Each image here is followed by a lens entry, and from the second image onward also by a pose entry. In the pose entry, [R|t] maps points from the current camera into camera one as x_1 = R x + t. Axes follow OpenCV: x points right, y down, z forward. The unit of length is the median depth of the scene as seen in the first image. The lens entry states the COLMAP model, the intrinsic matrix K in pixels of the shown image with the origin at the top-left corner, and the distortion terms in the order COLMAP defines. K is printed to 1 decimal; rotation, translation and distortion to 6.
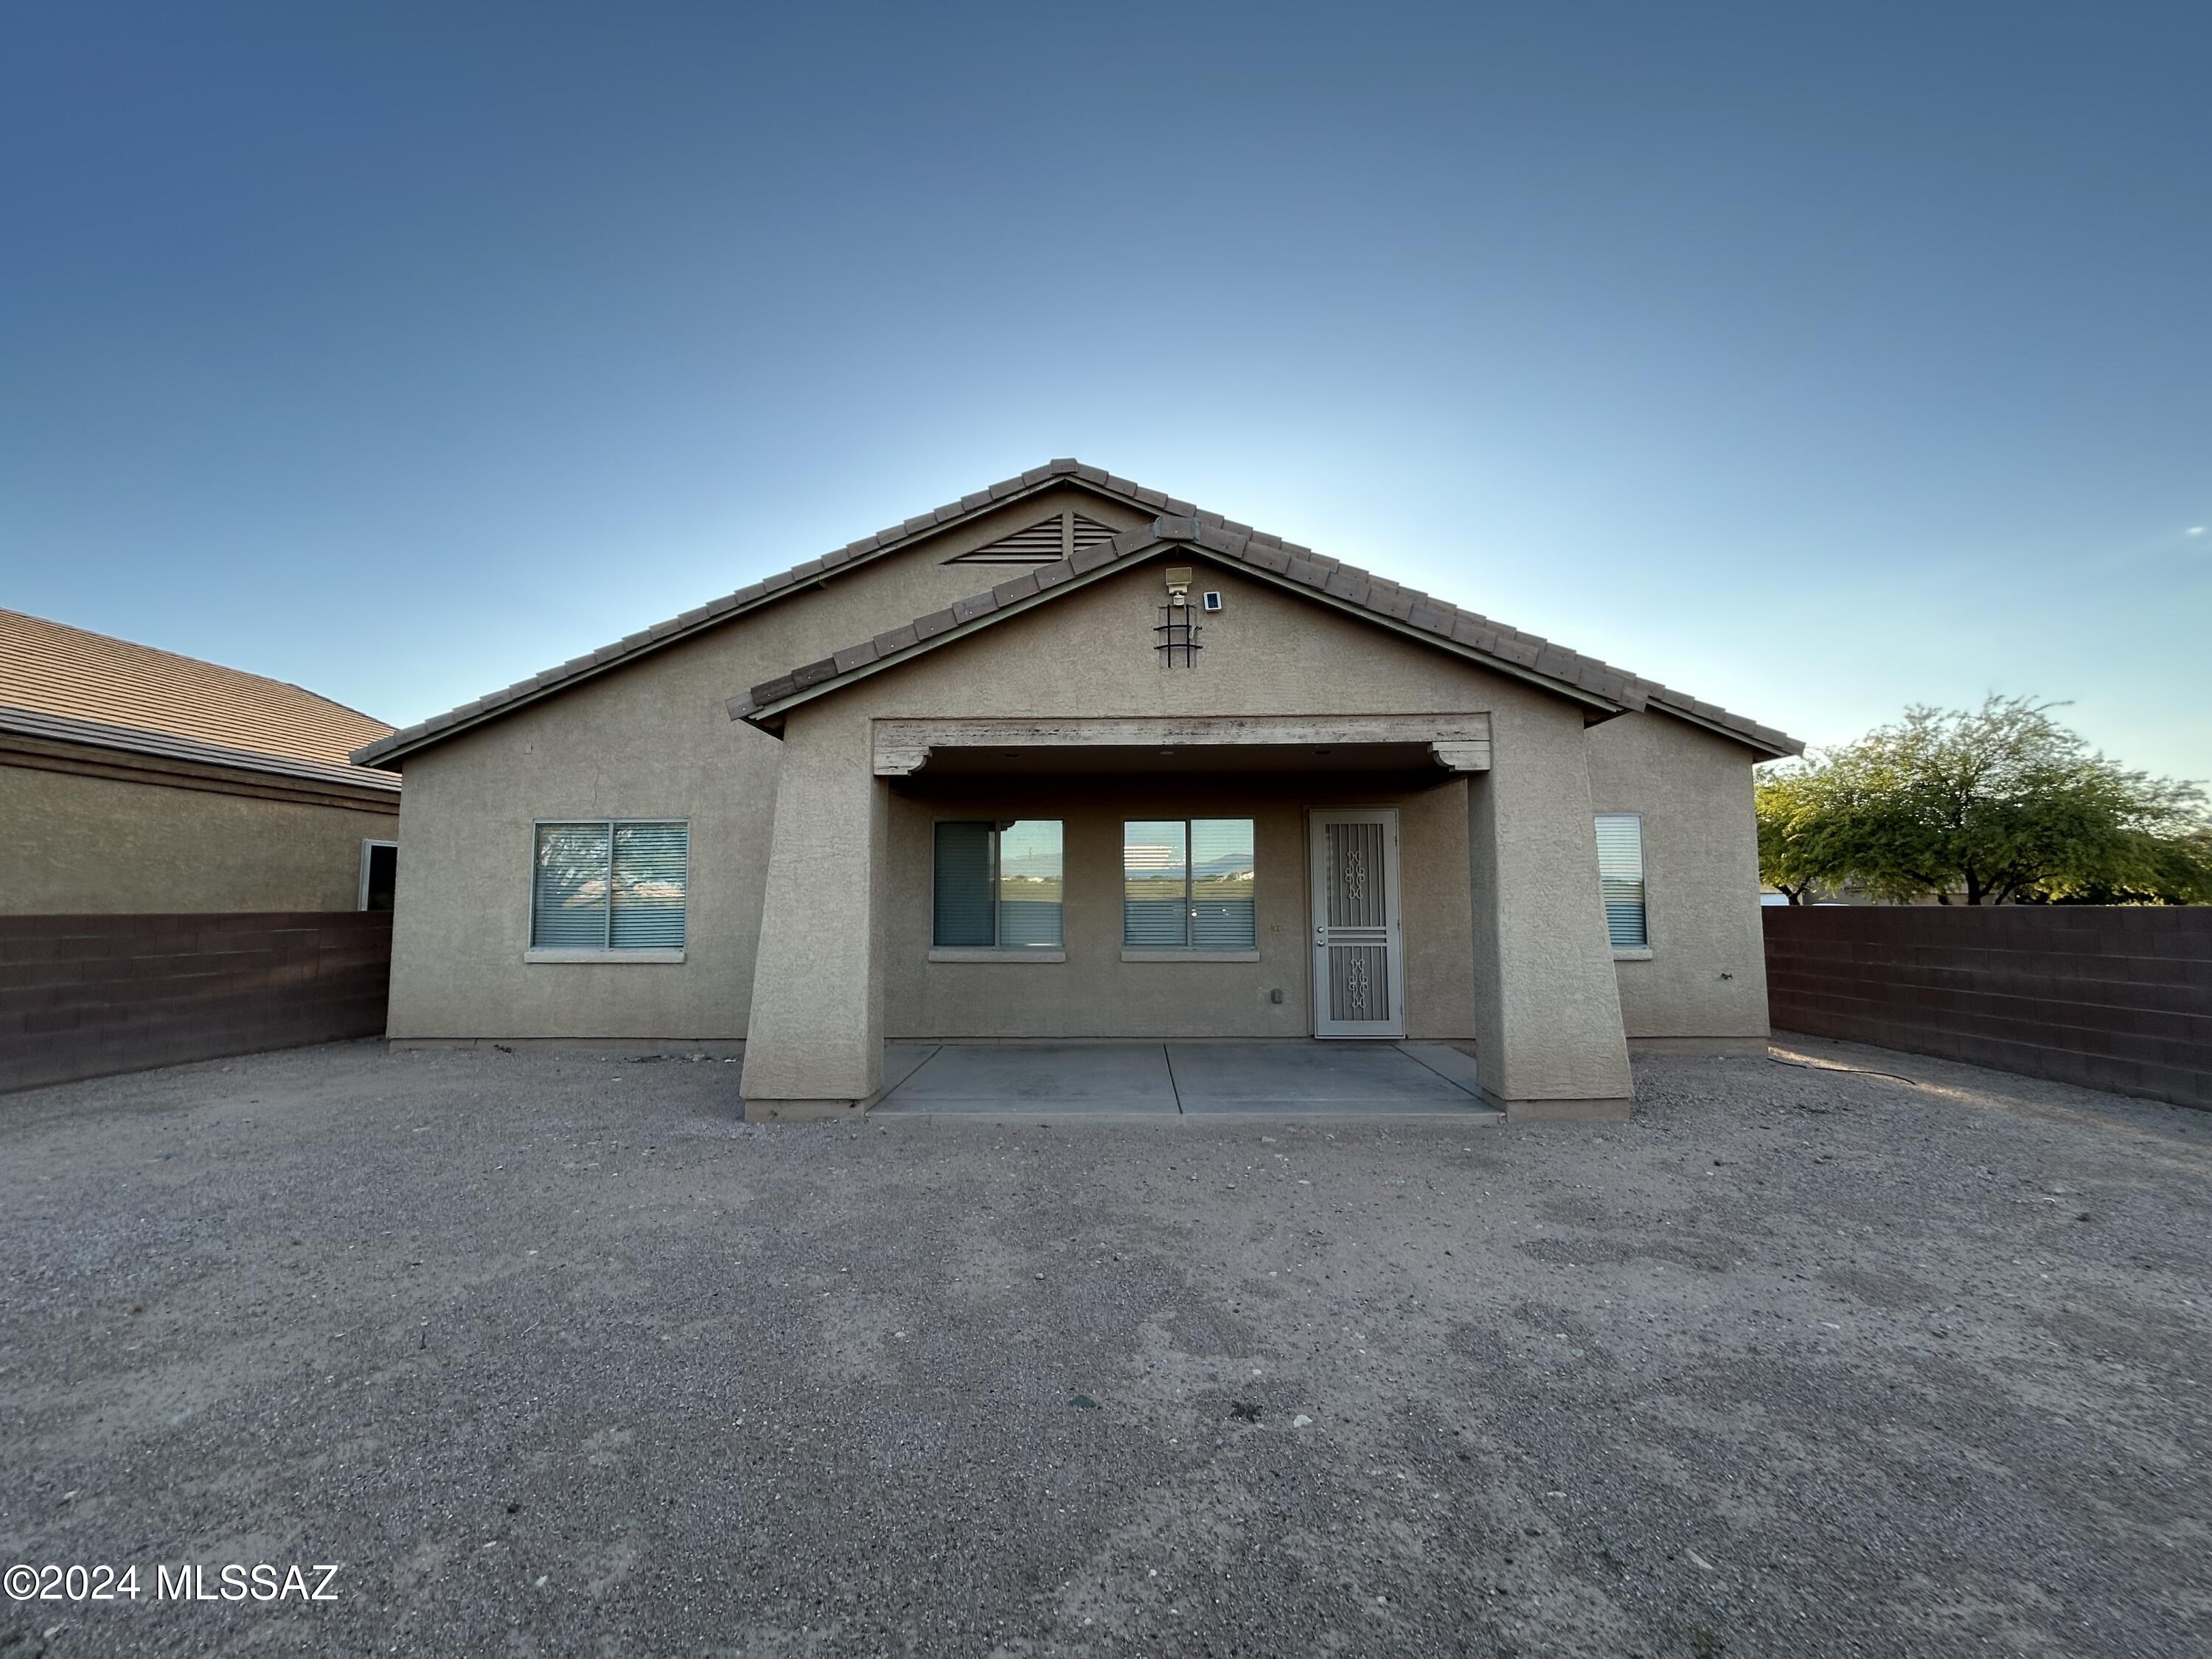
lens RADIAL K [[885.9, 0, 1106.0], [0, 885.9, 829.5], [0, 0, 1]] dist [0.010941, -0.003504]
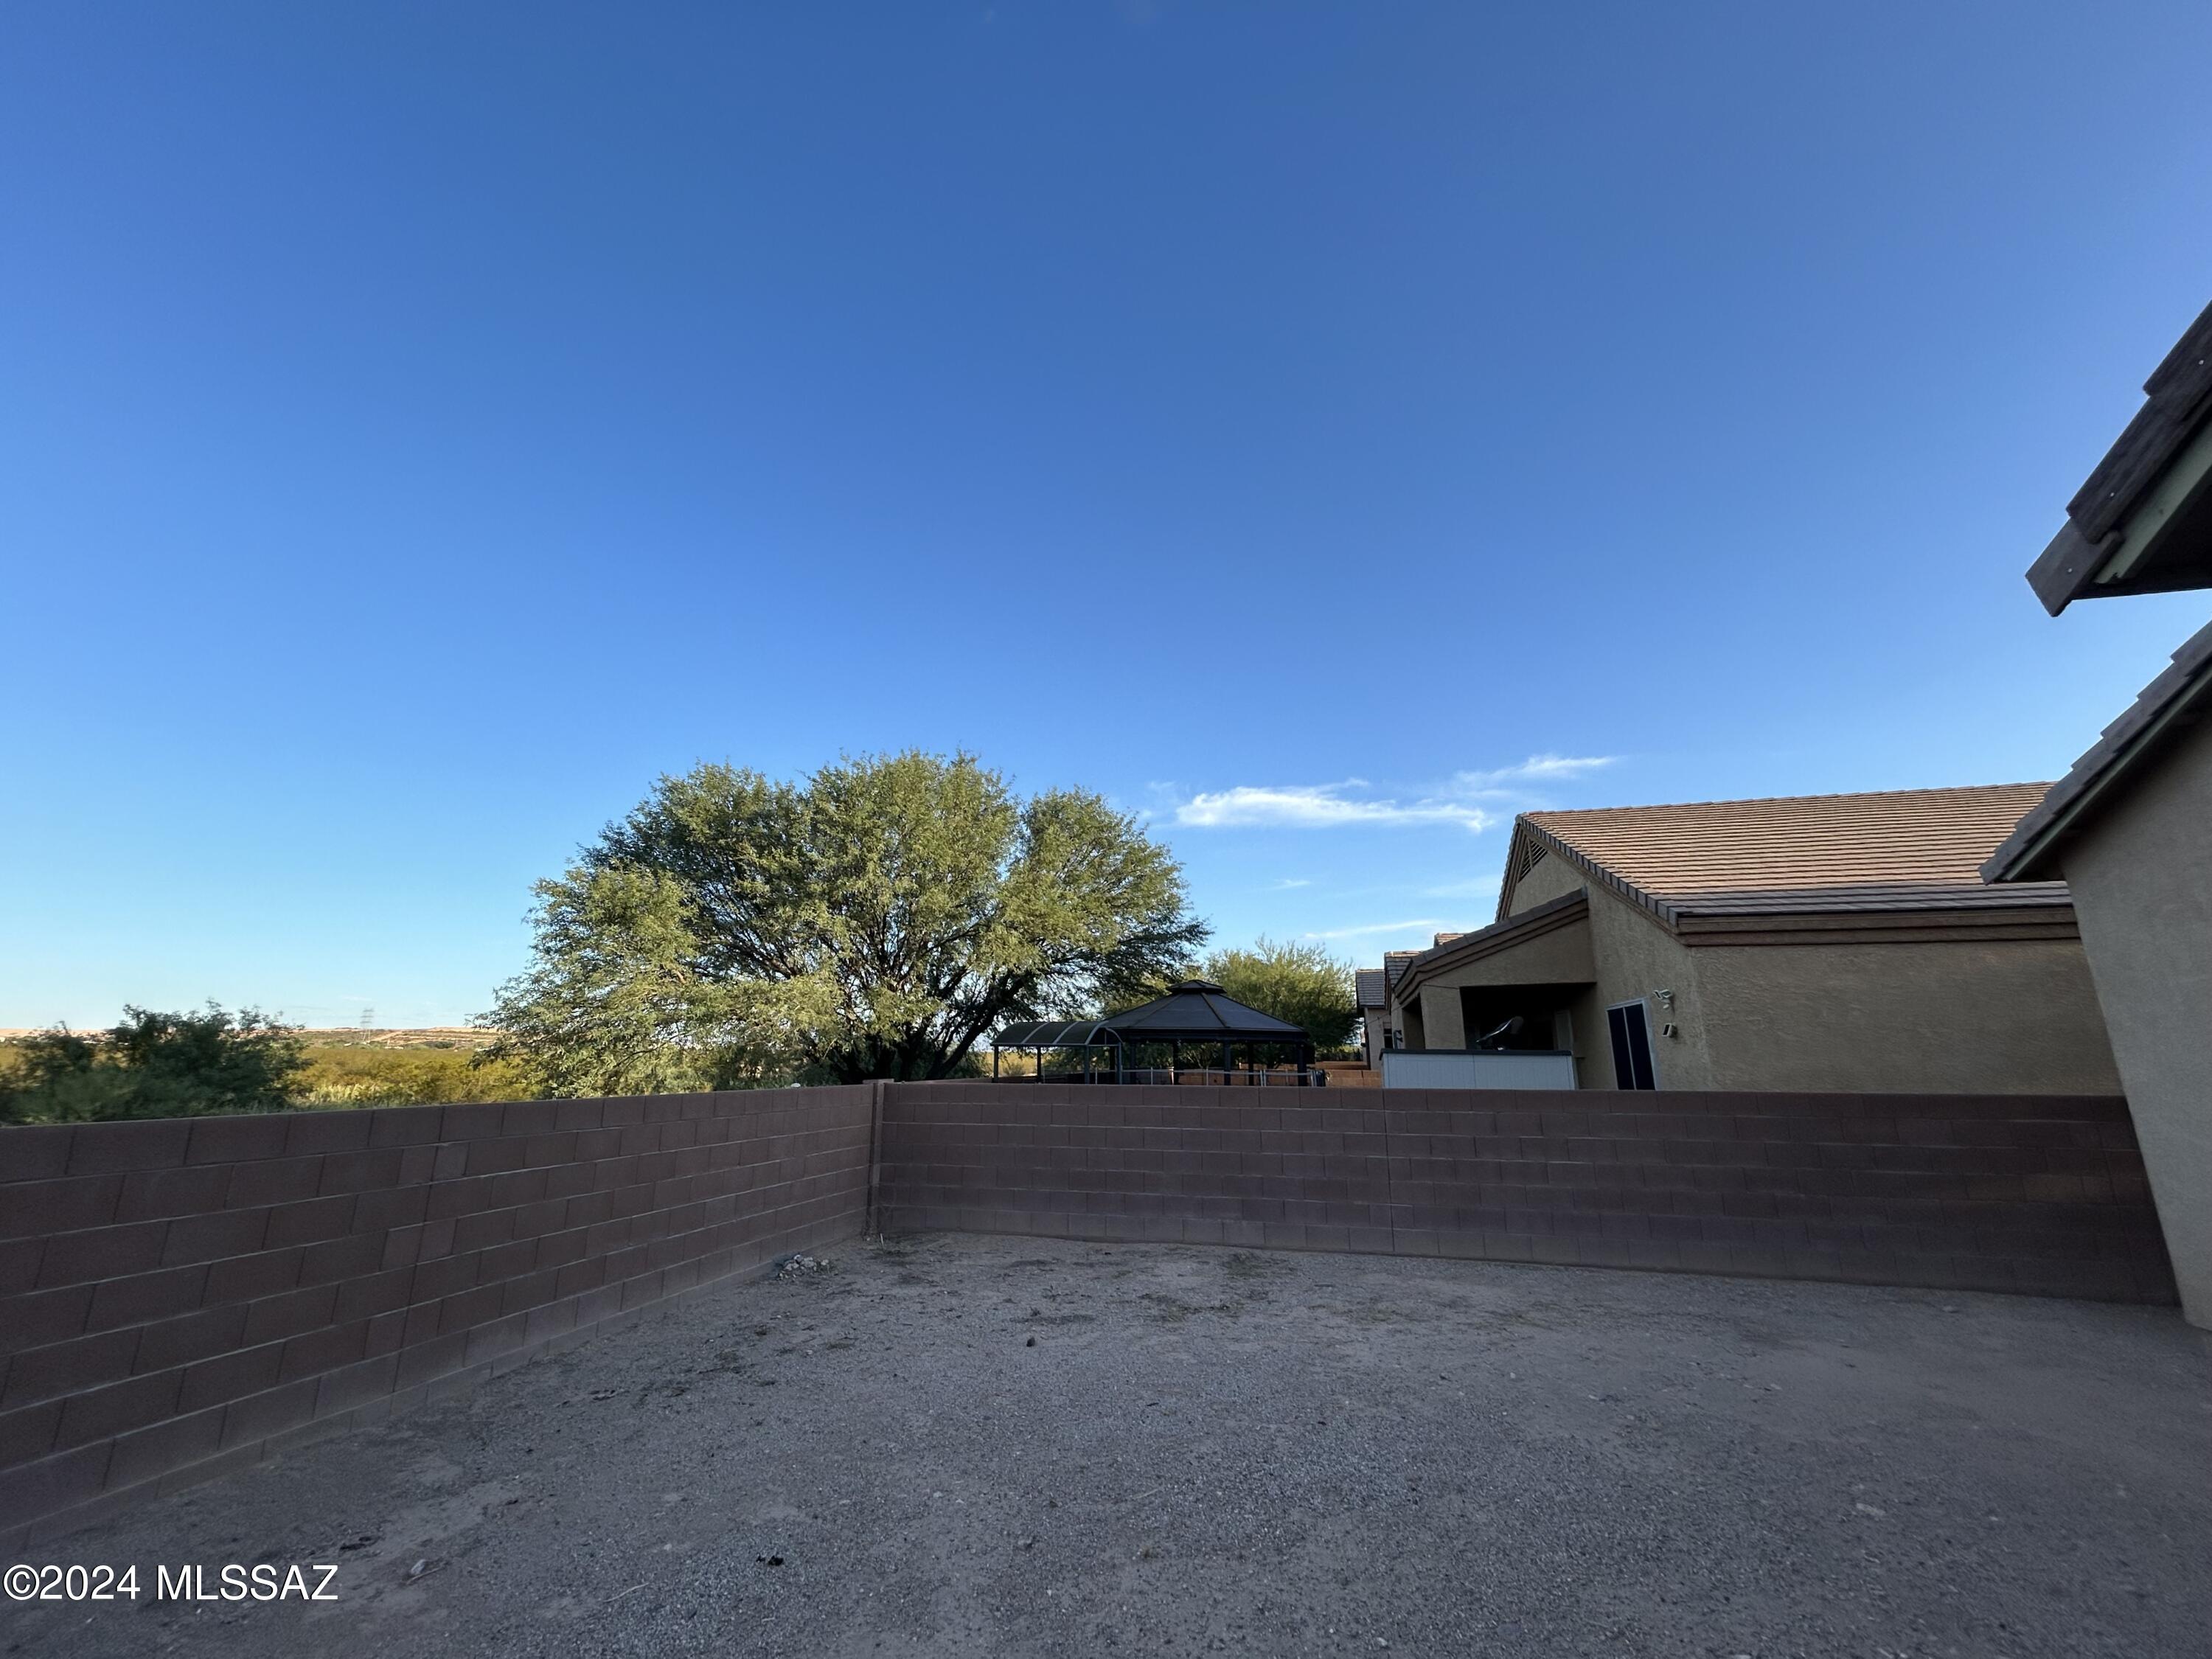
lens RADIAL K [[885.9, 0, 1106.0], [0, 885.9, 829.5], [0, 0, 1]] dist [0.010941, -0.003504]
pose [[-0.232311, -0.243136, -0.941762, -0.006253], [0.079024, 0.960333, -0.267424, 0.029662], [0.969426, -0.136547, -0.203883, 0.679741]]
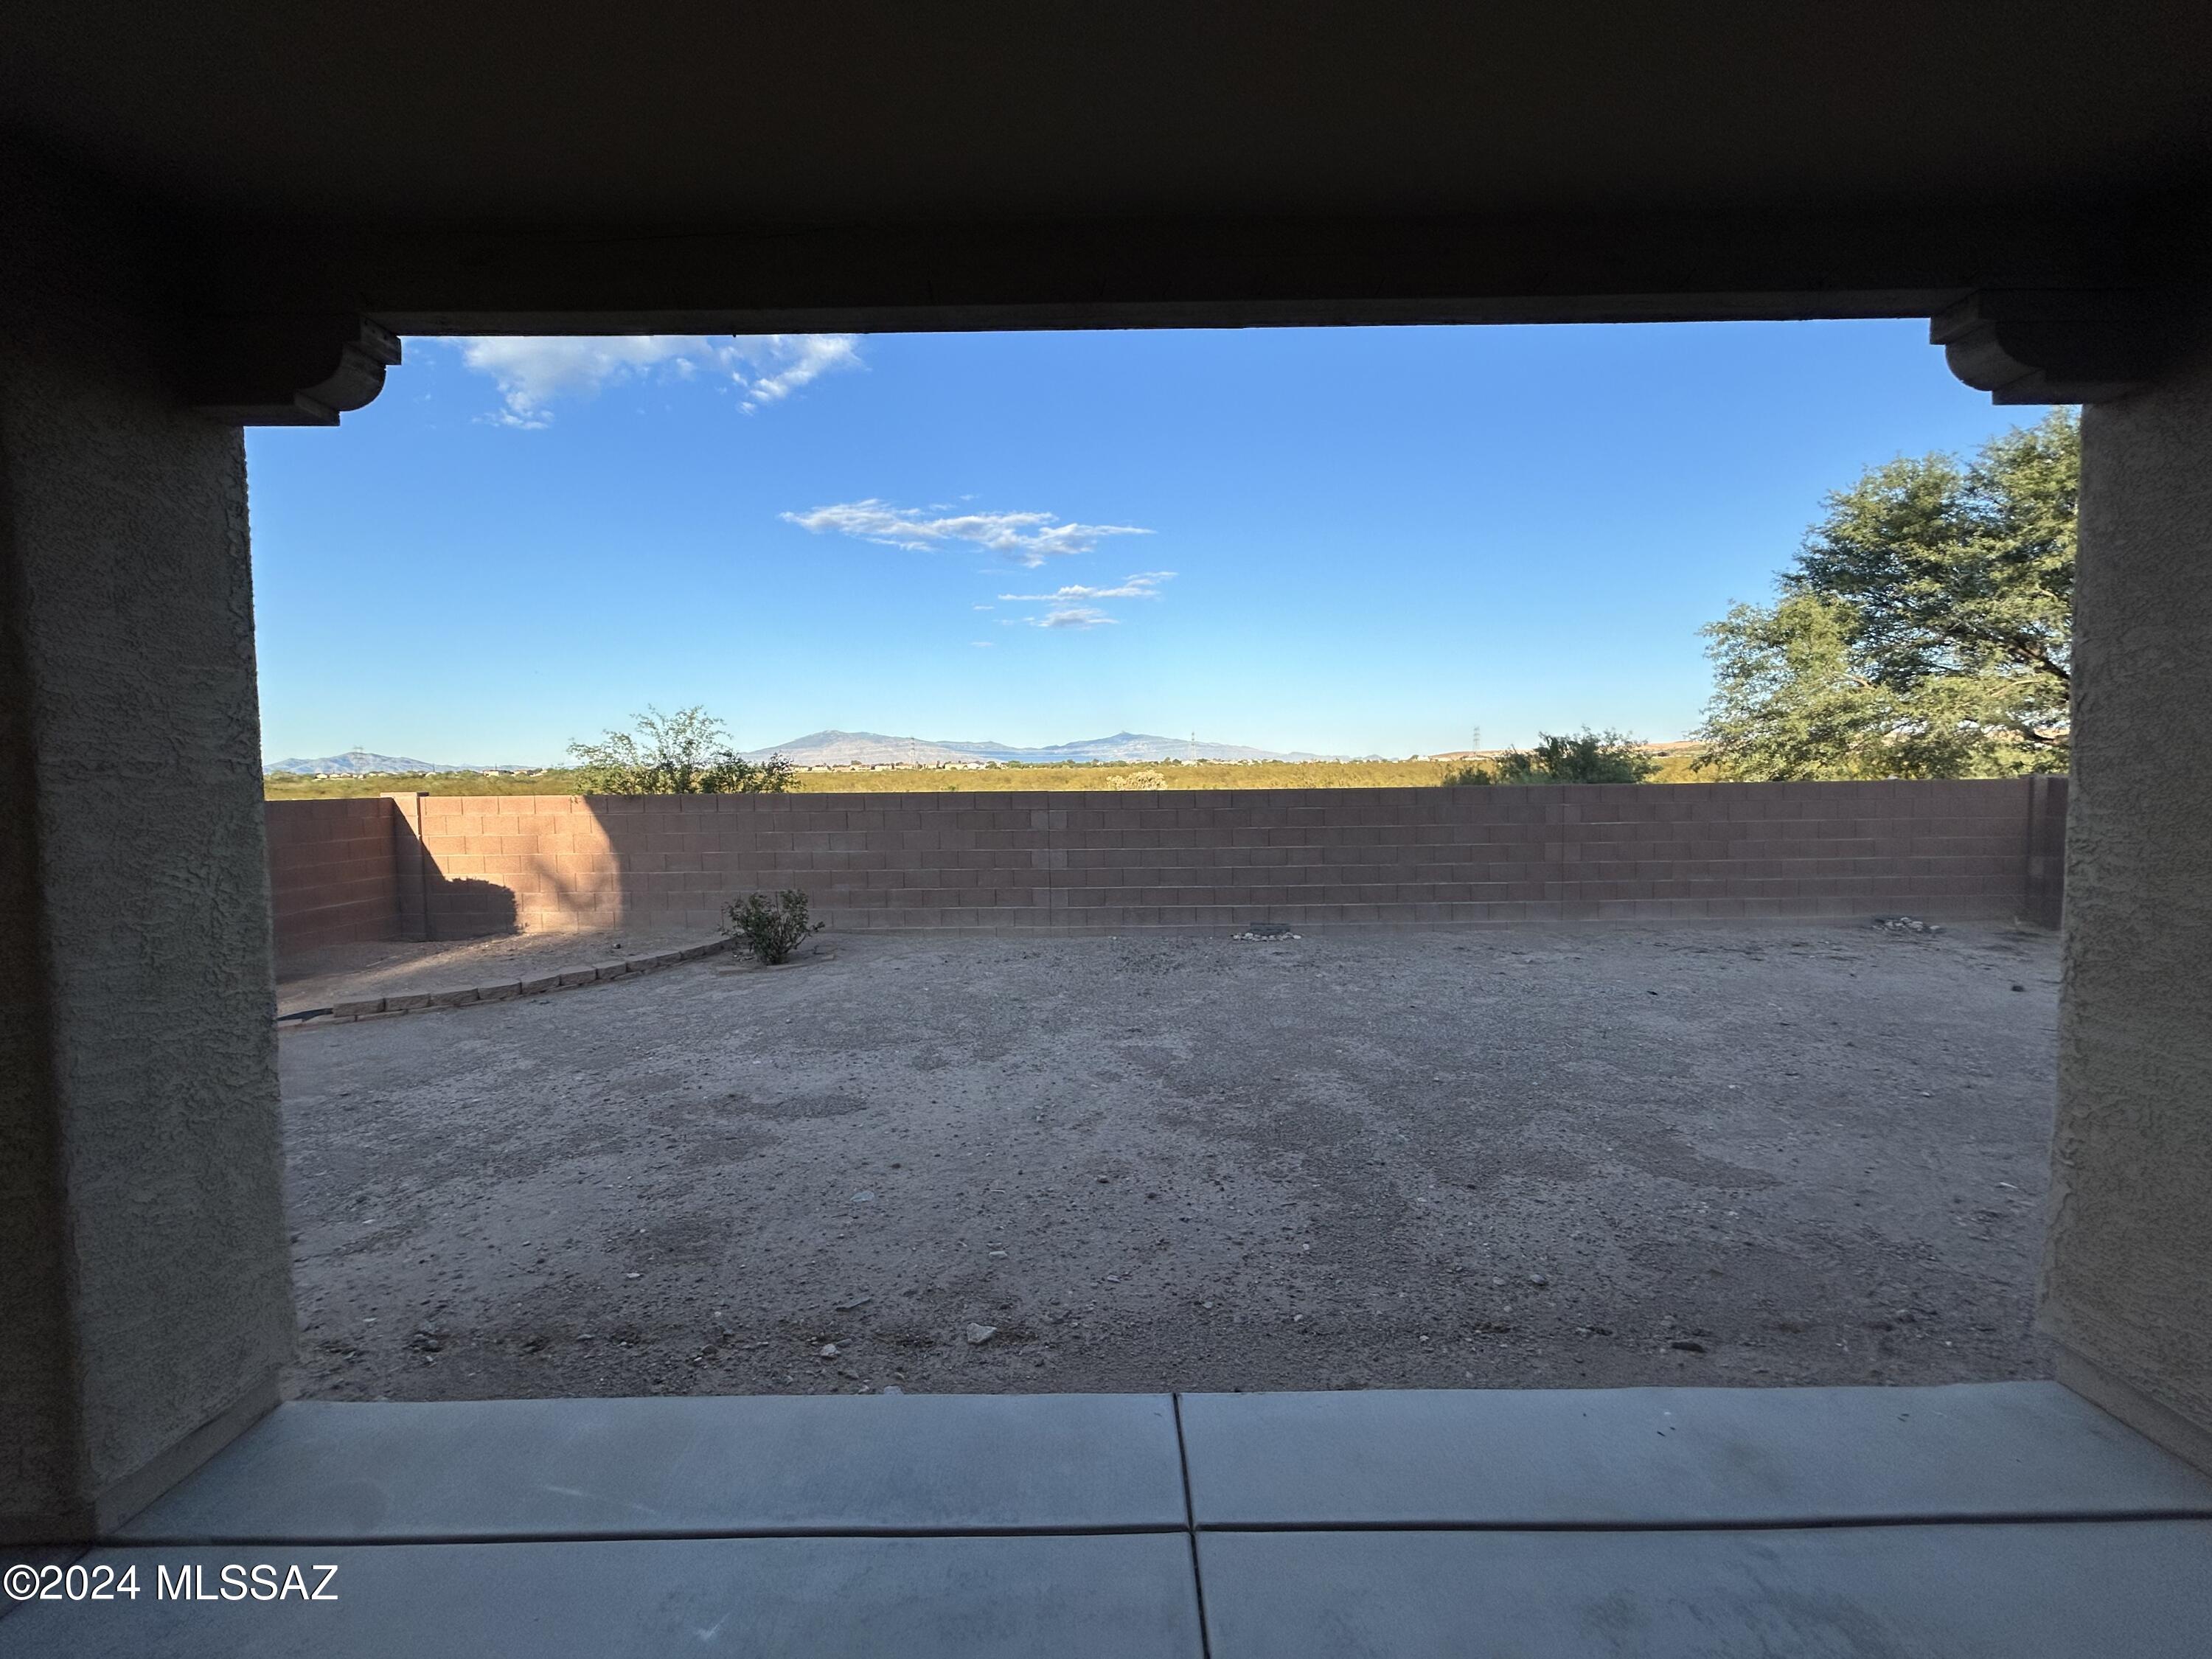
lens RADIAL K [[885.9, 0, 1106.0], [0, 885.9, 829.5], [0, 0, 1]] dist [0.010941, -0.003504]
pose [[-0.999559, 0.017802, -0.023787, 0.116136], [0.018345, 0.999572, -0.022779, 0.098216], [0.023372, -0.023205, -0.999457, 1.346181]]
